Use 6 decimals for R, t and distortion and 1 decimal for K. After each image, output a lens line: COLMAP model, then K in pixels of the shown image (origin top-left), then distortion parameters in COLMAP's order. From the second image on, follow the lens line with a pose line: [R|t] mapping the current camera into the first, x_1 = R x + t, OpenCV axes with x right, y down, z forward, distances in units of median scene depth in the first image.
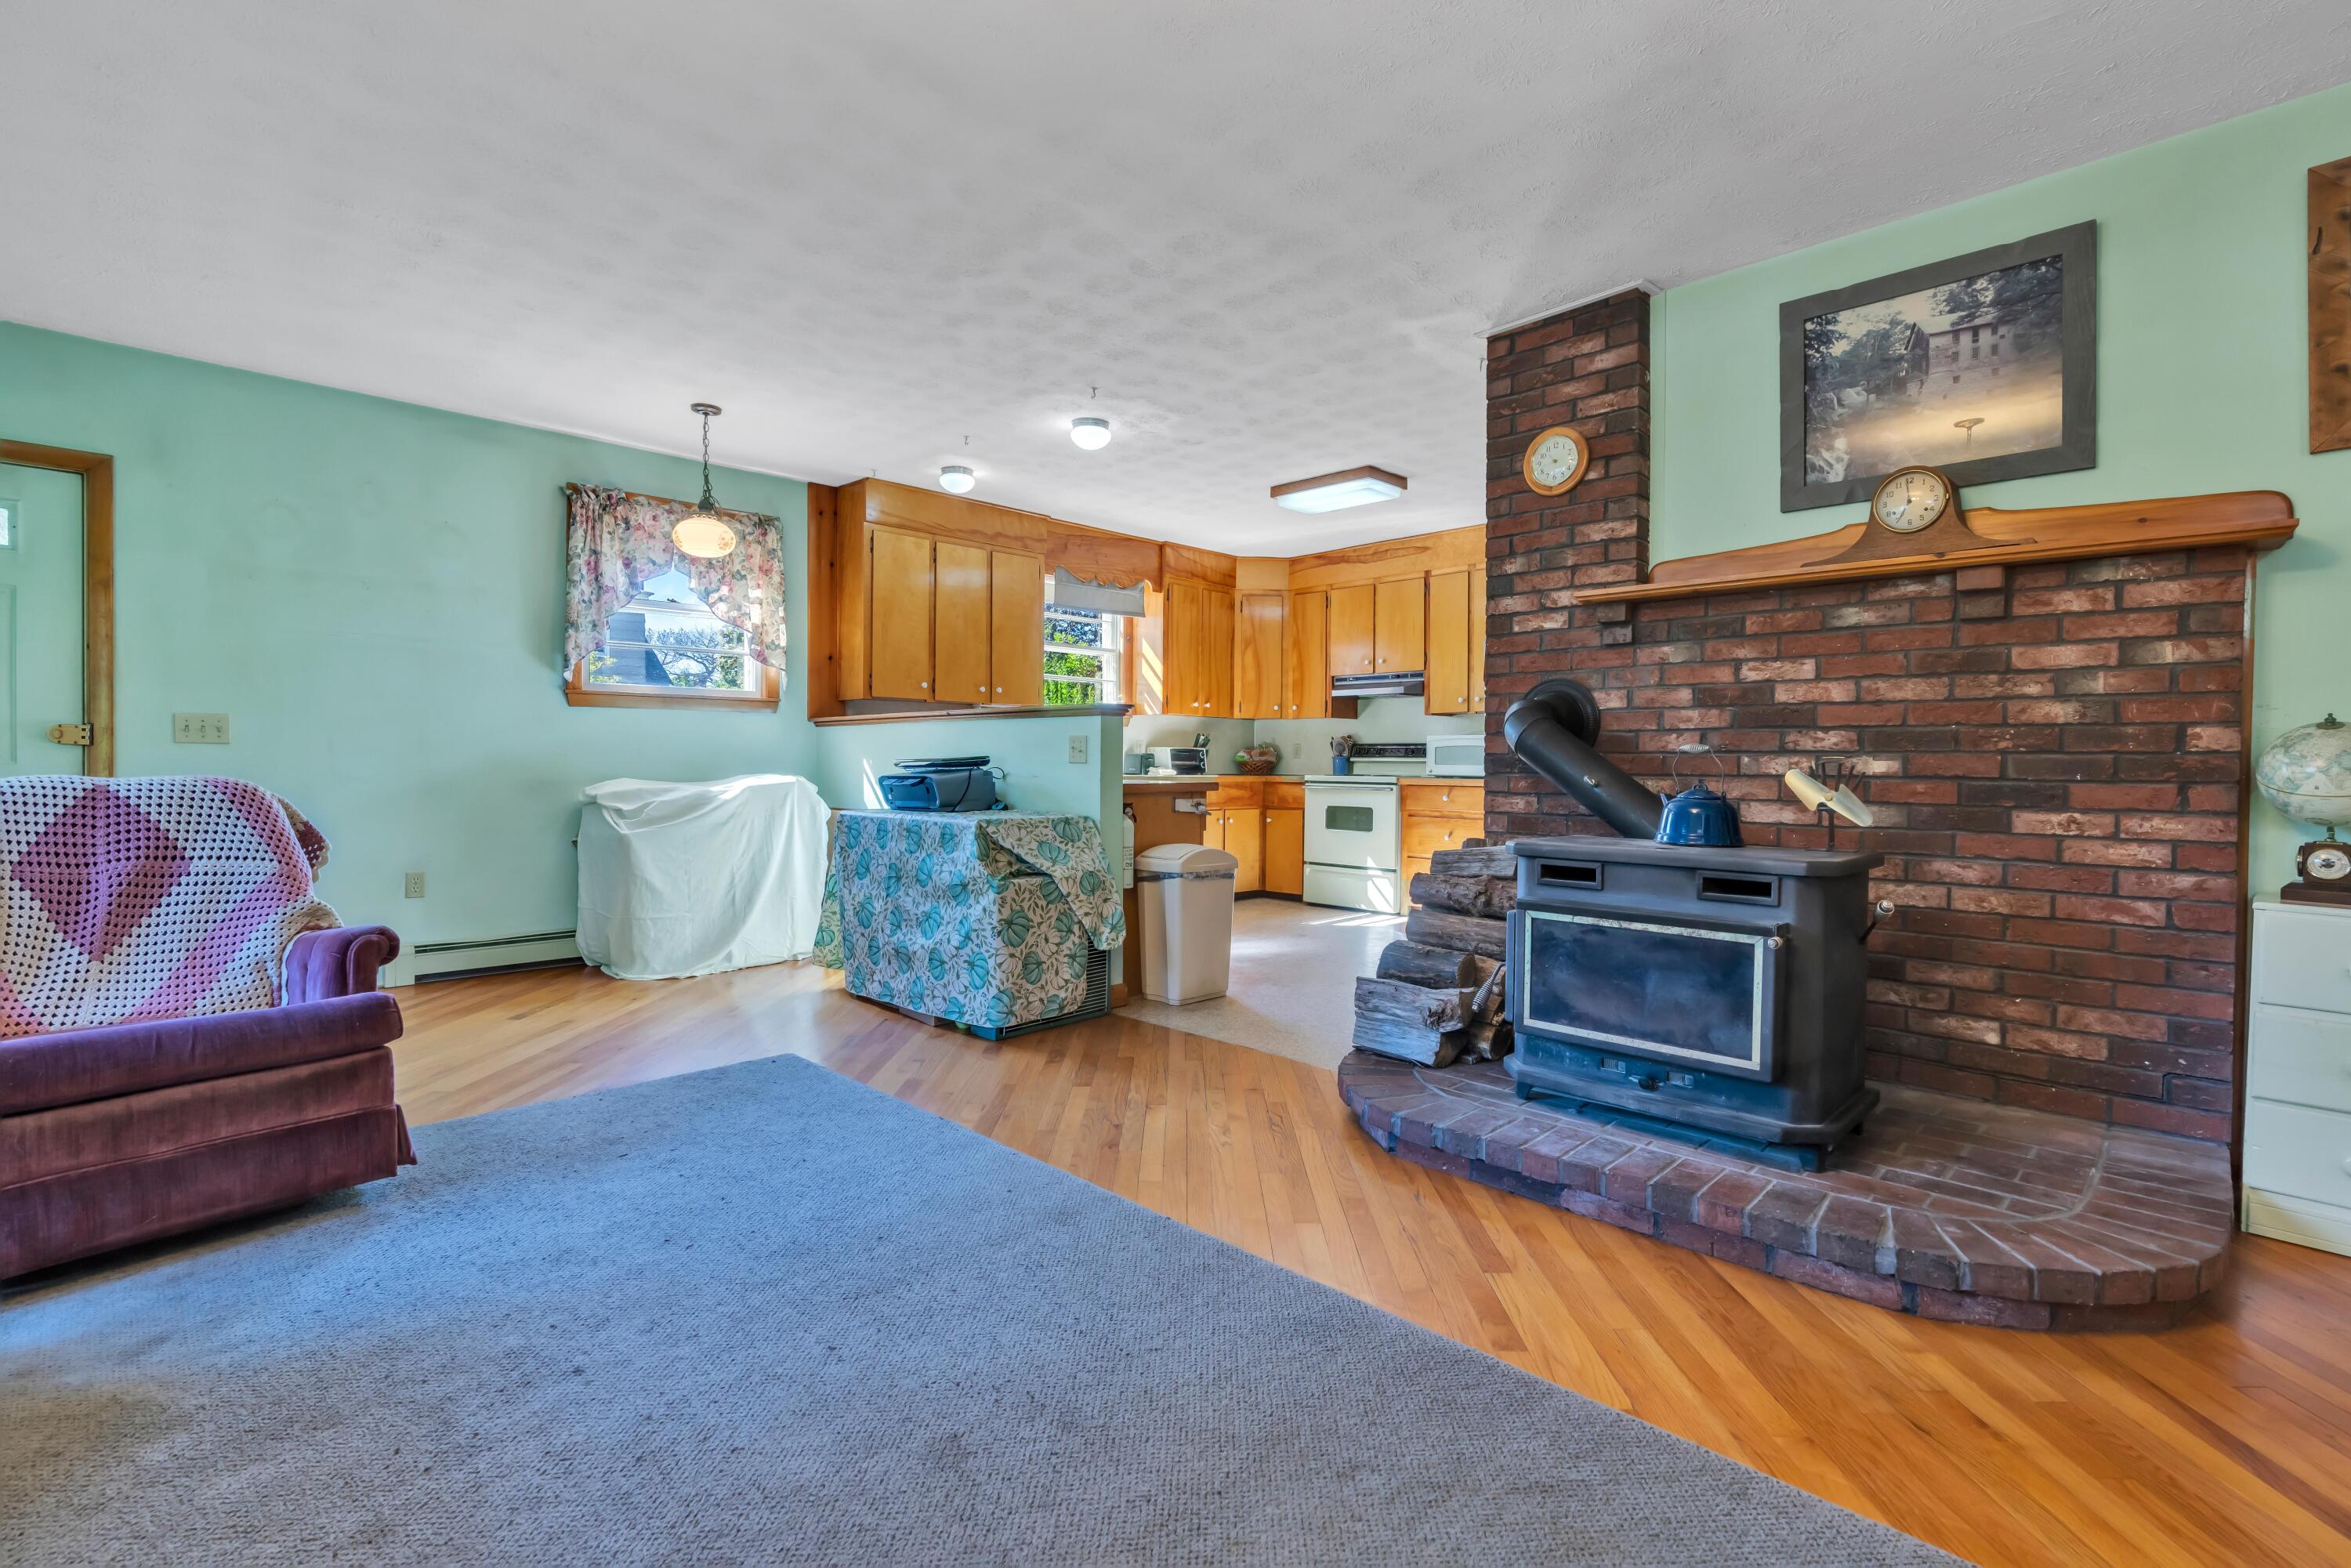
lens RADIAL K [[1051.1, 0, 1186.5], [0, 1051.1, 774.9], [0, 0, 1]] dist [-0.008897, 0.003469]
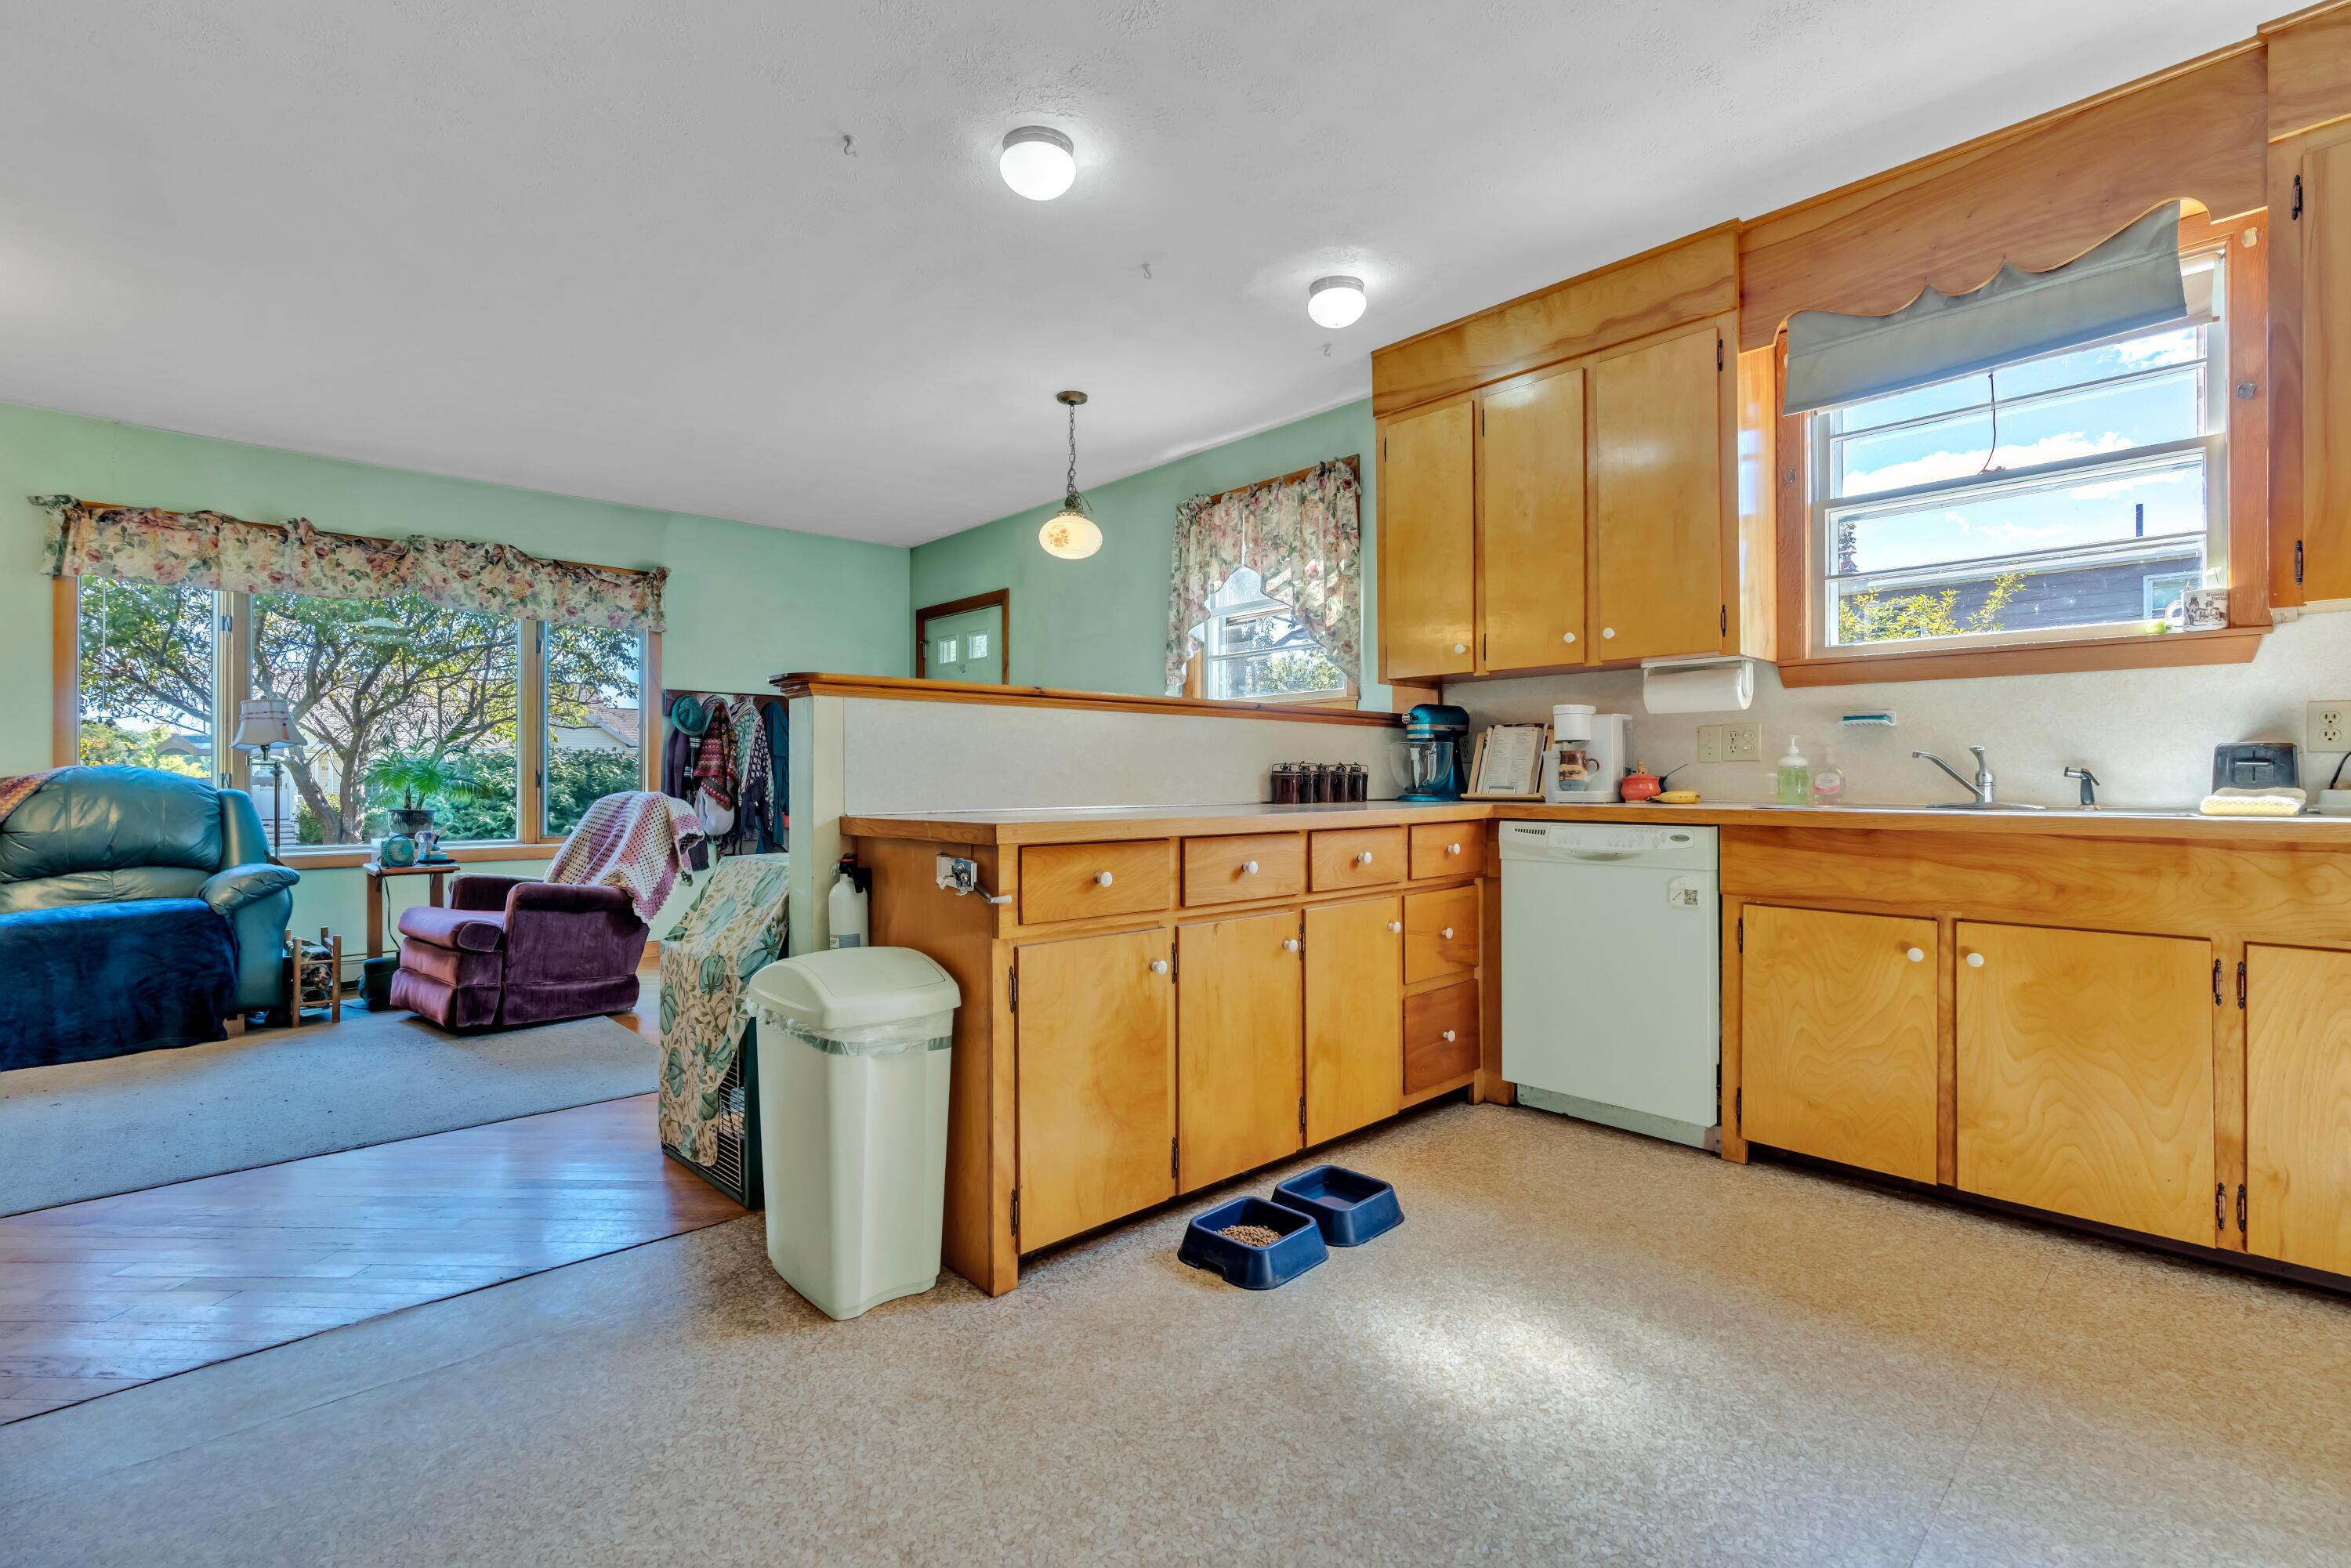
lens RADIAL K [[1051.1, 0, 1190.6], [0, 1051.1, 778.1], [0, 0, 1]] dist [-0.008897, 0.003469]
pose [[-0.035988, -0.008457, -0.999316, 0.298003], [-0.008242, 0.999933, -0.008166, -0.005542], [0.999318, 0.007942, -0.036055, 0.744010]]
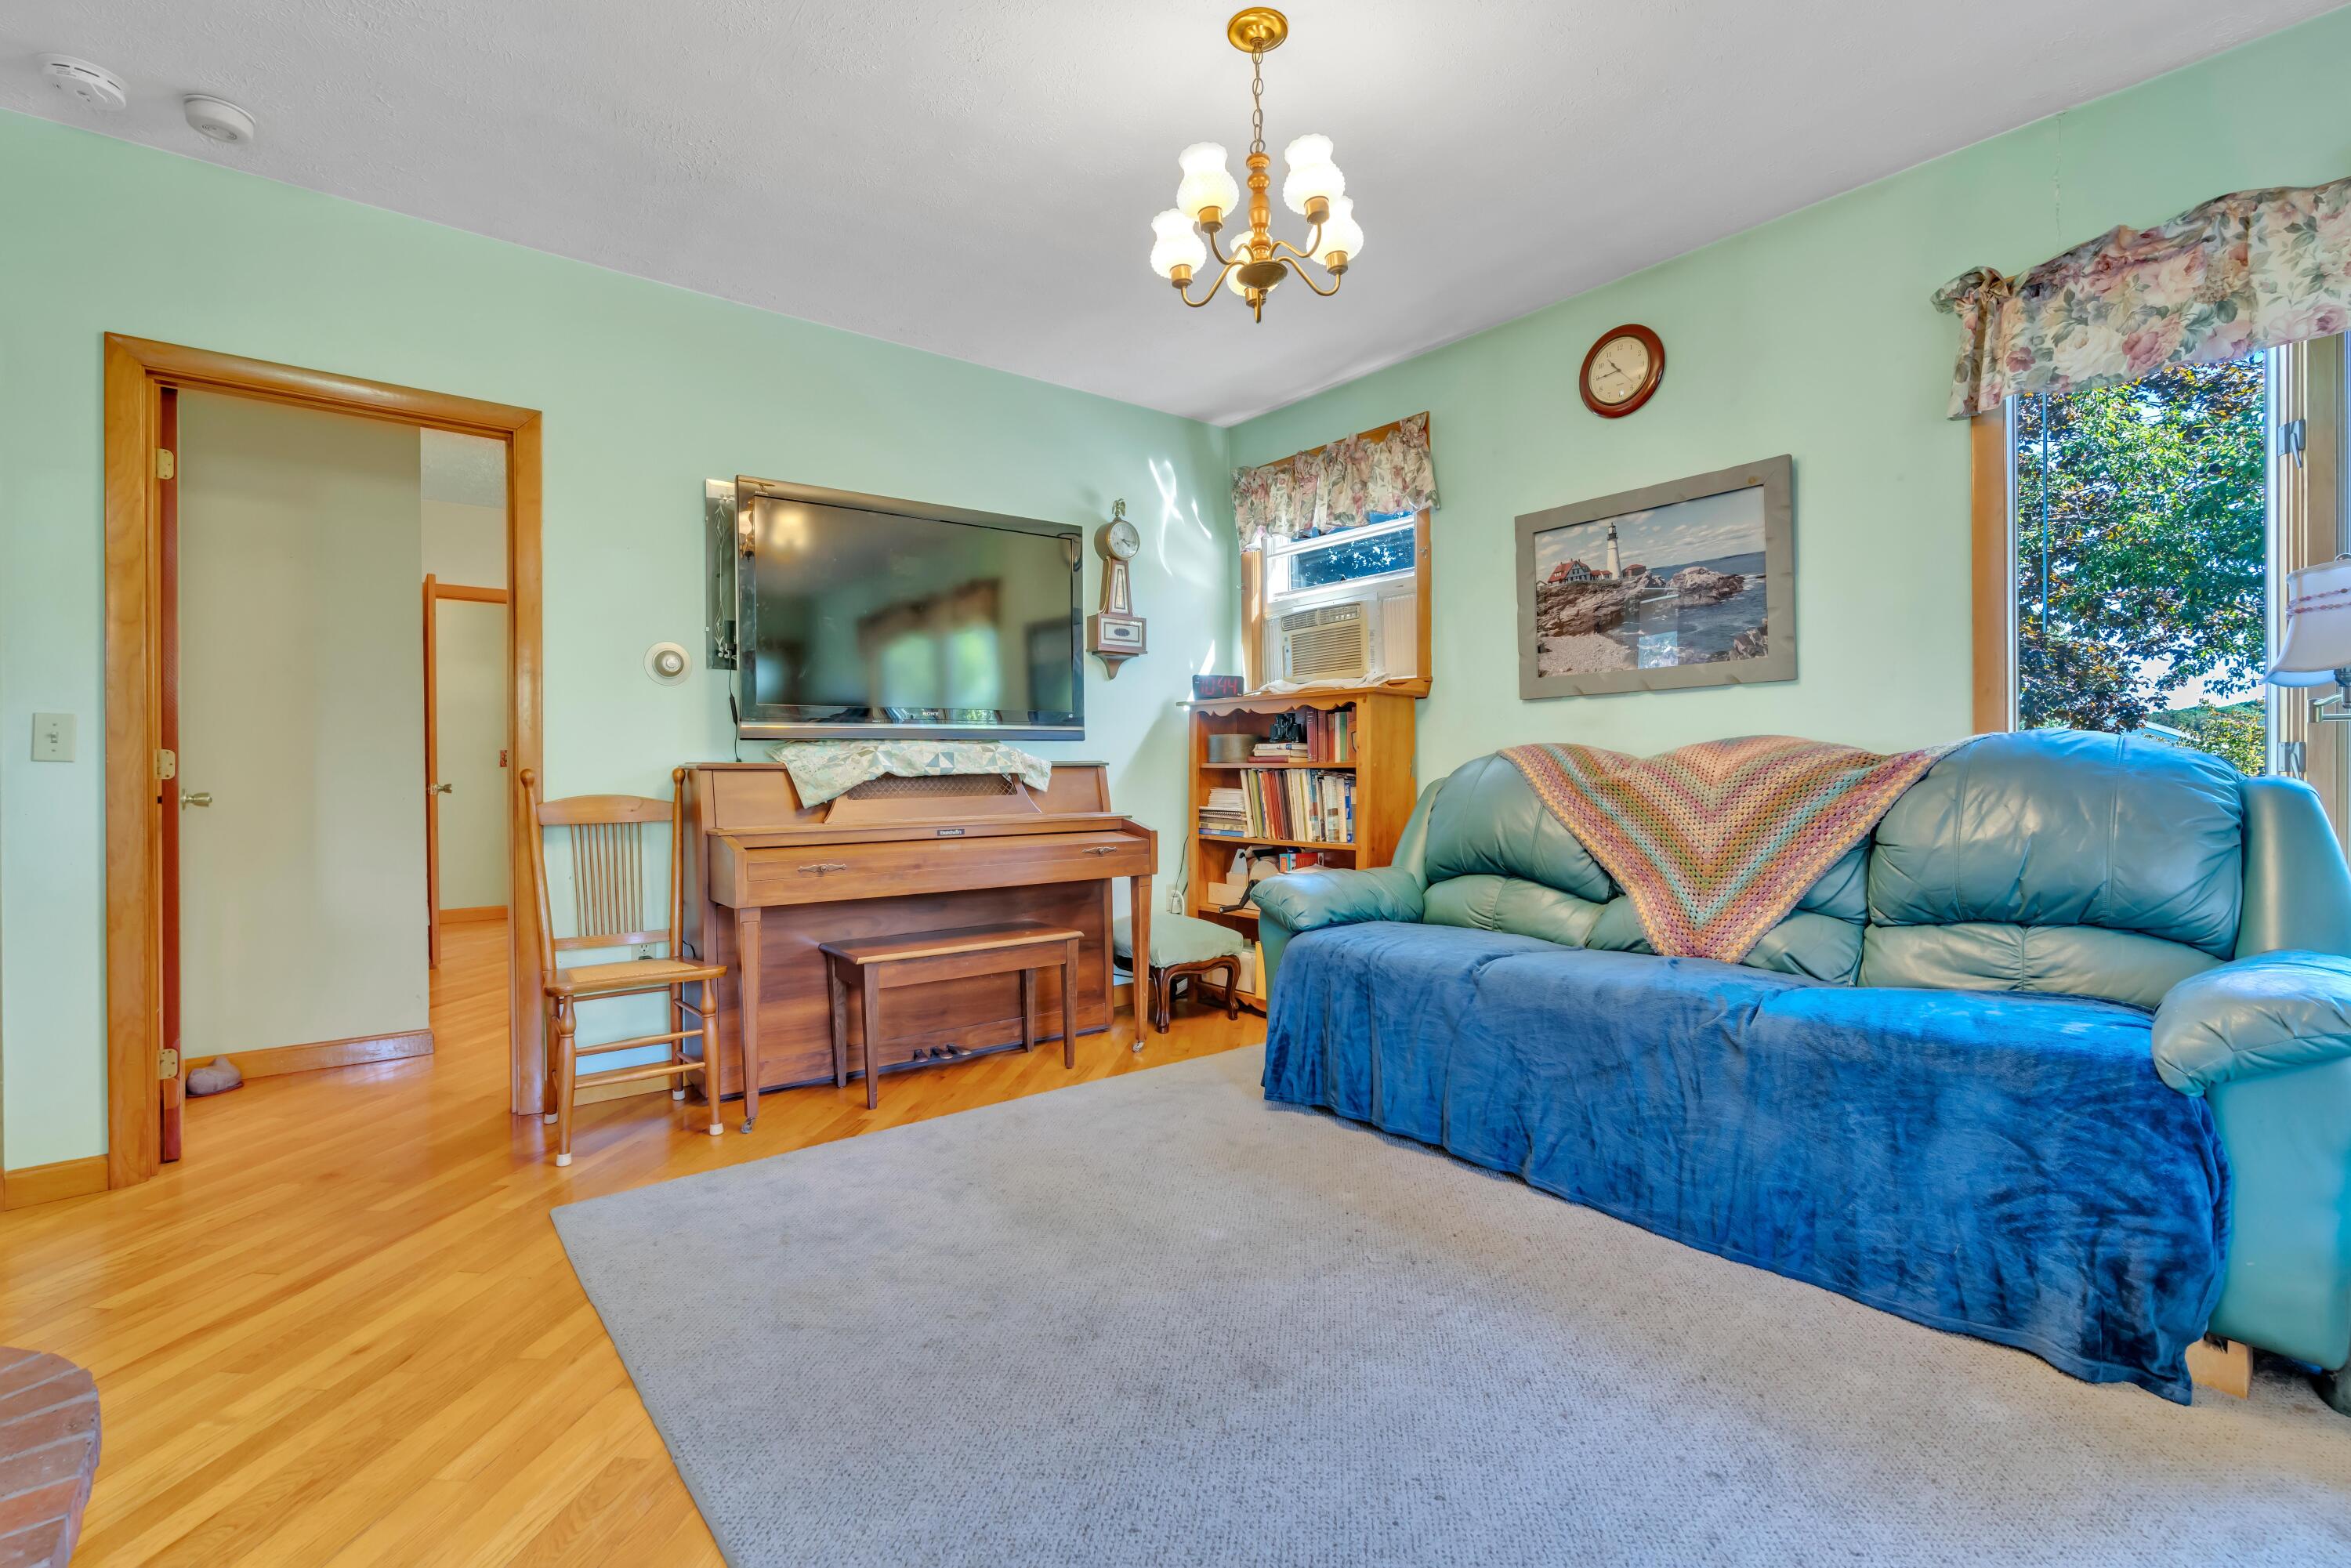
lens RADIAL K [[1051.1, 0, 1188.6], [0, 1051.1, 770.0], [0, 0, 1]] dist [-0.008897, 0.003469]
pose [[-0.994464, 0.001154, 0.105075, -0.055811], [0.002631, 0.999900, 0.013921, -0.005443], [-0.105049, 0.014120, -0.994367, 0.451222]]
